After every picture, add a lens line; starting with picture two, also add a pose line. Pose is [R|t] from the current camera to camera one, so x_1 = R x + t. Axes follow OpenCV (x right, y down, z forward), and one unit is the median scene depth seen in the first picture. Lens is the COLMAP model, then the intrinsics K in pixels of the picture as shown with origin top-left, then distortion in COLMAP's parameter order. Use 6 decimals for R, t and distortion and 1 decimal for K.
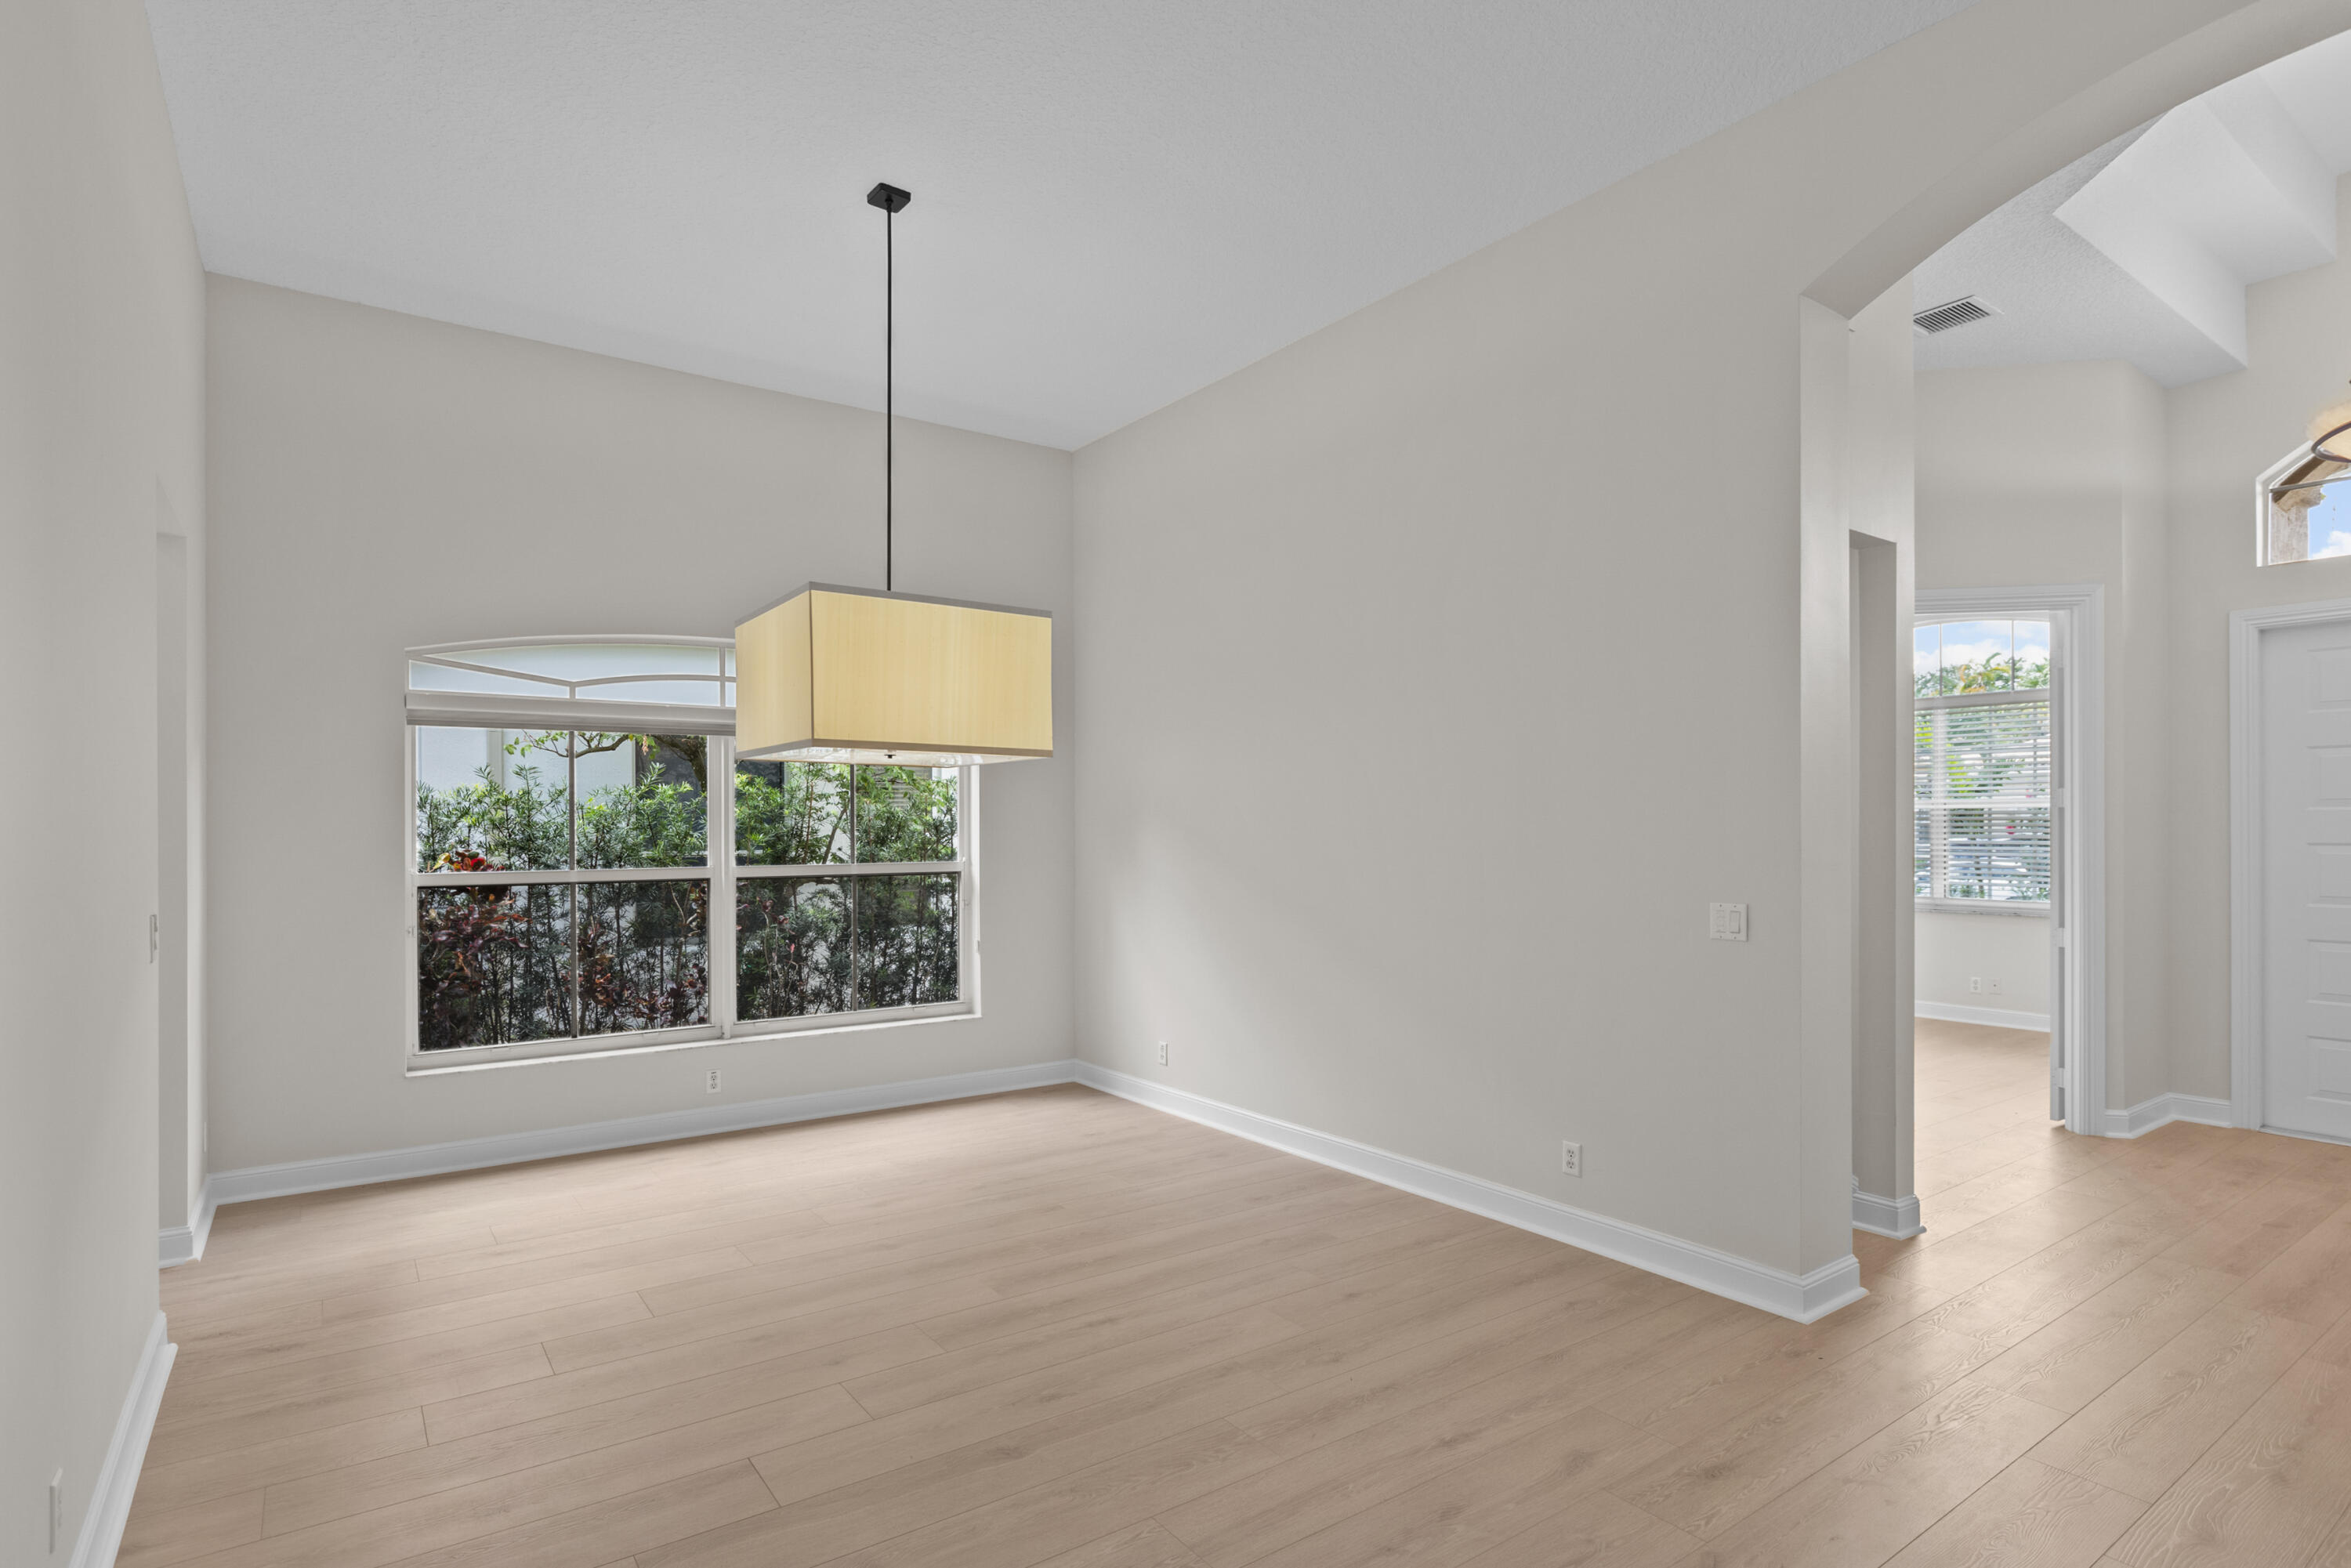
lens RADIAL K [[1167.3, 0, 1146.0], [0, 1167.3, 836.2], [0, 0, 1]] dist [-0.003098, -0.001352]
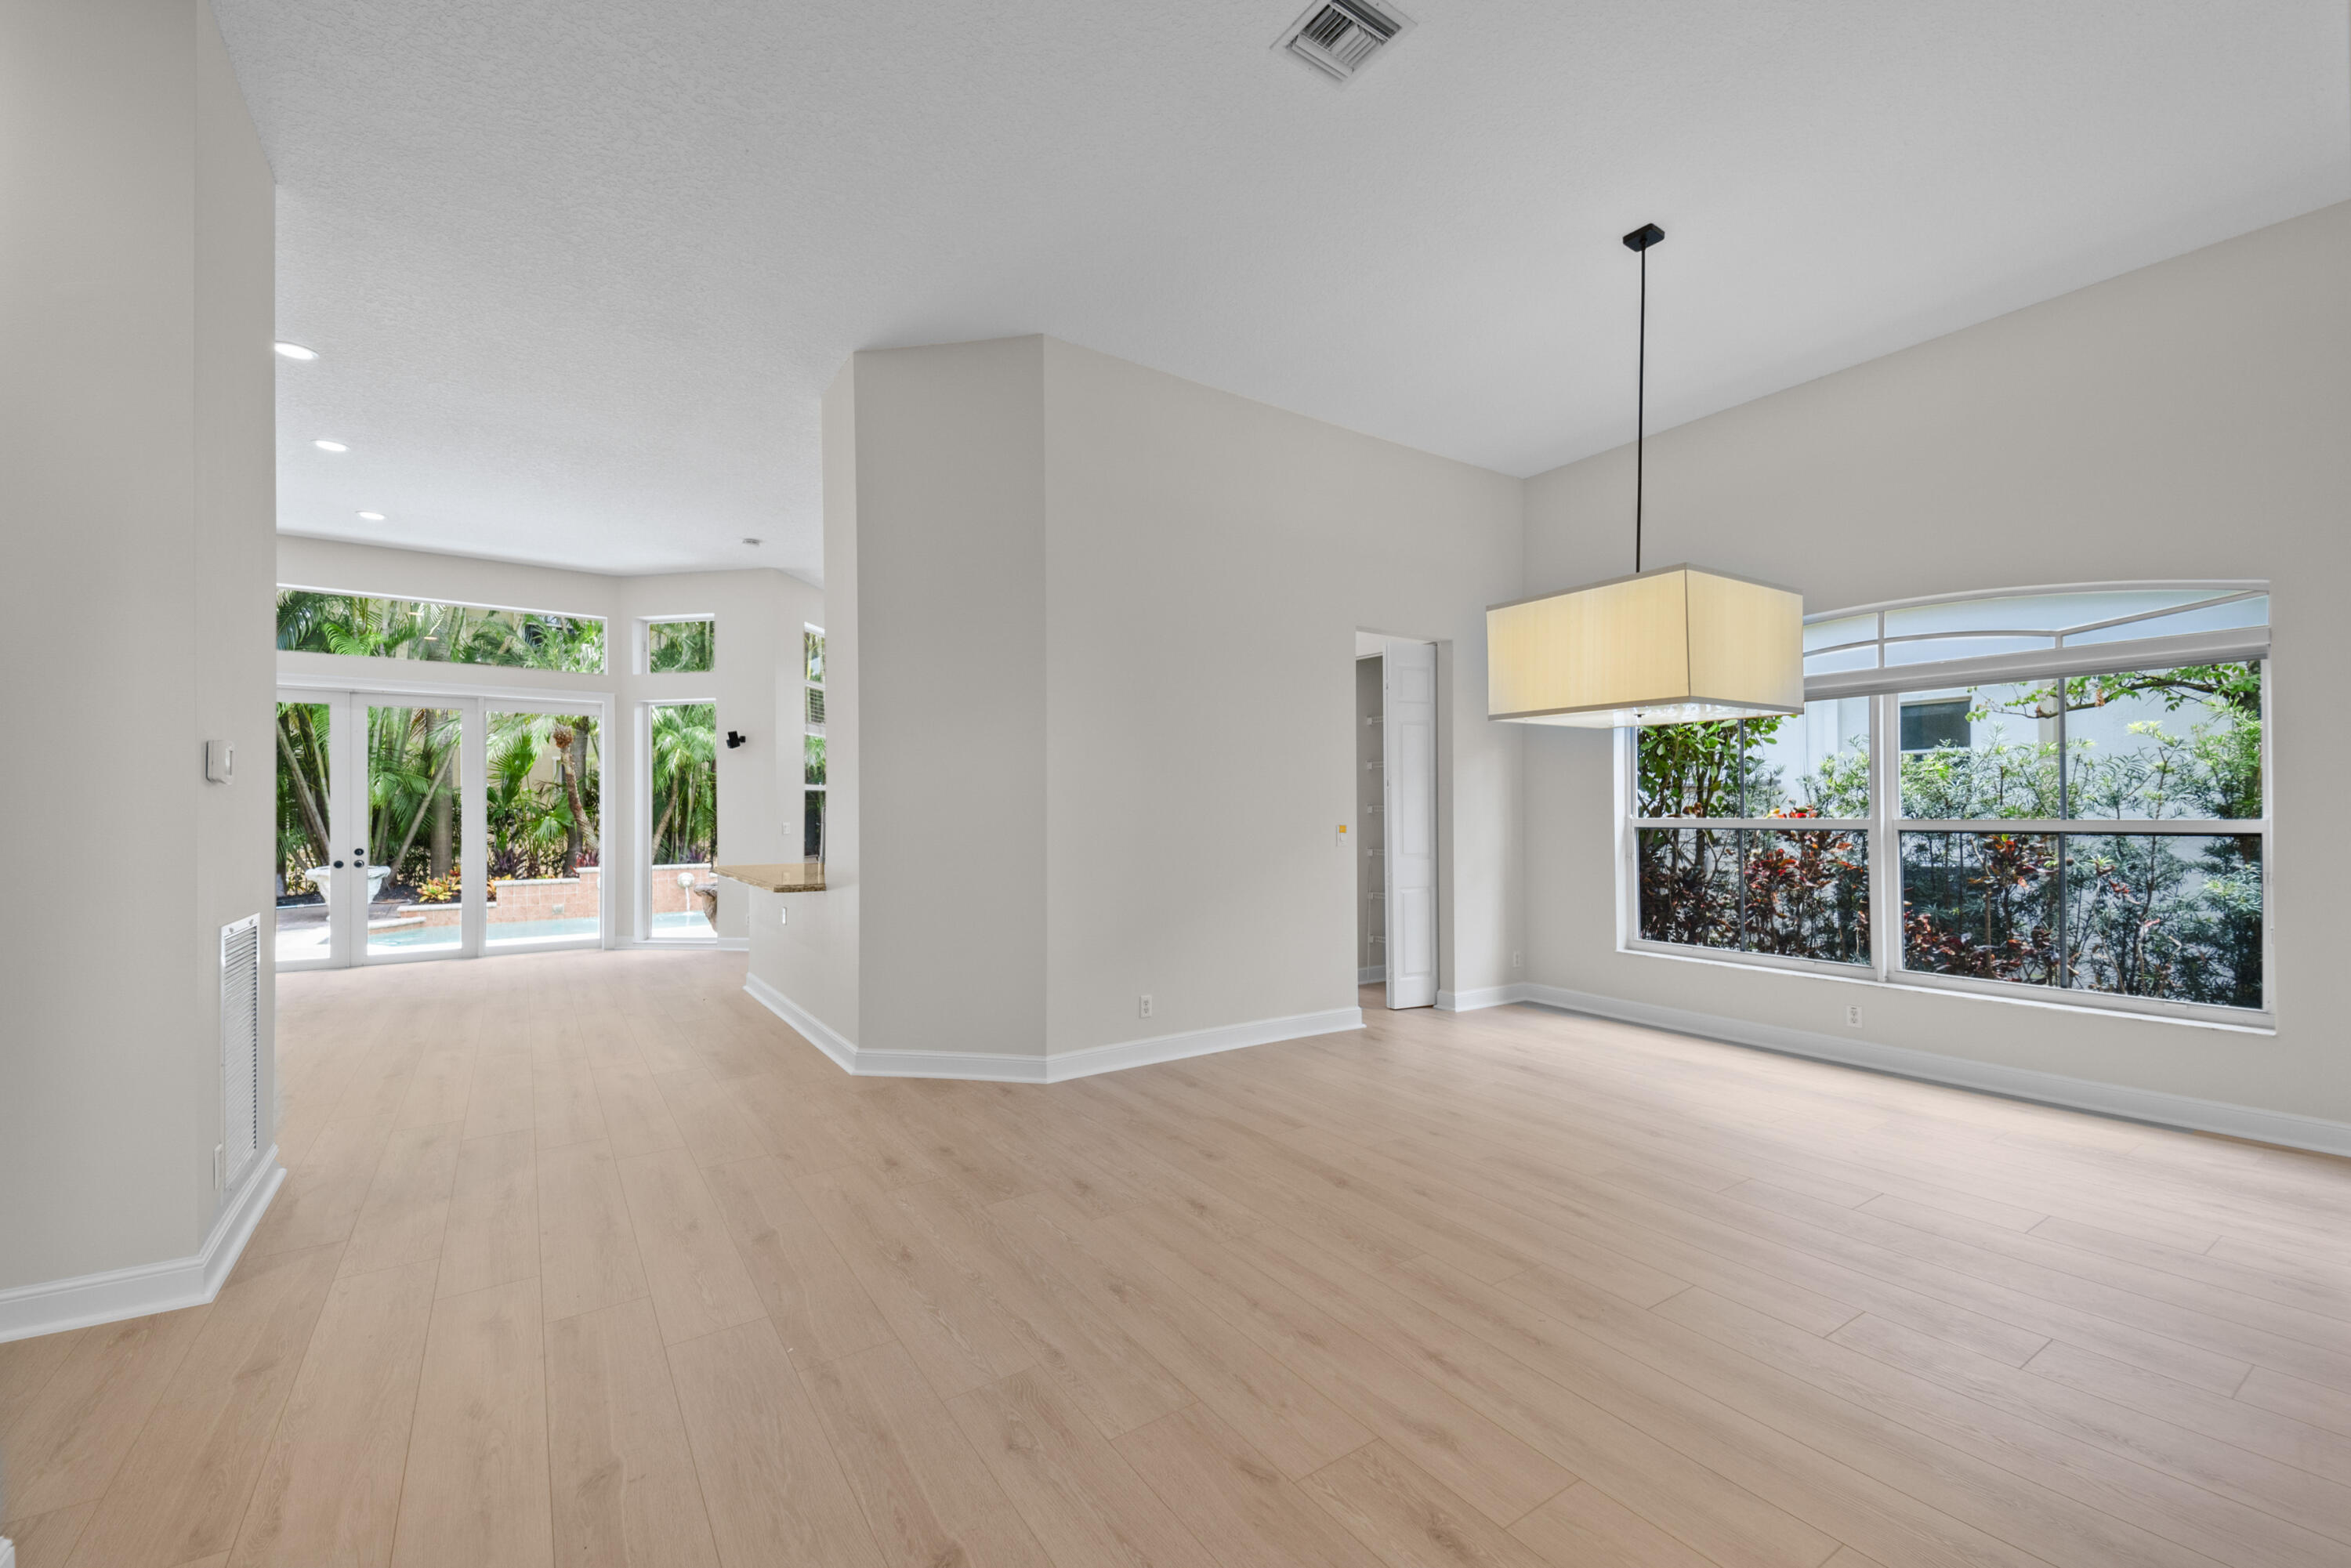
lens RADIAL K [[922.1, 0, 1158.4], [0, 922.1, 802.7], [0, 0, 1]] dist [0.052064, -0.004164]
pose [[-0.005323, -0.002975, -0.999981, 0.841676], [-0.003740, 0.999989, -0.002955, 0.028639], [0.999979, 0.003724, -0.005334, 0.587524]]
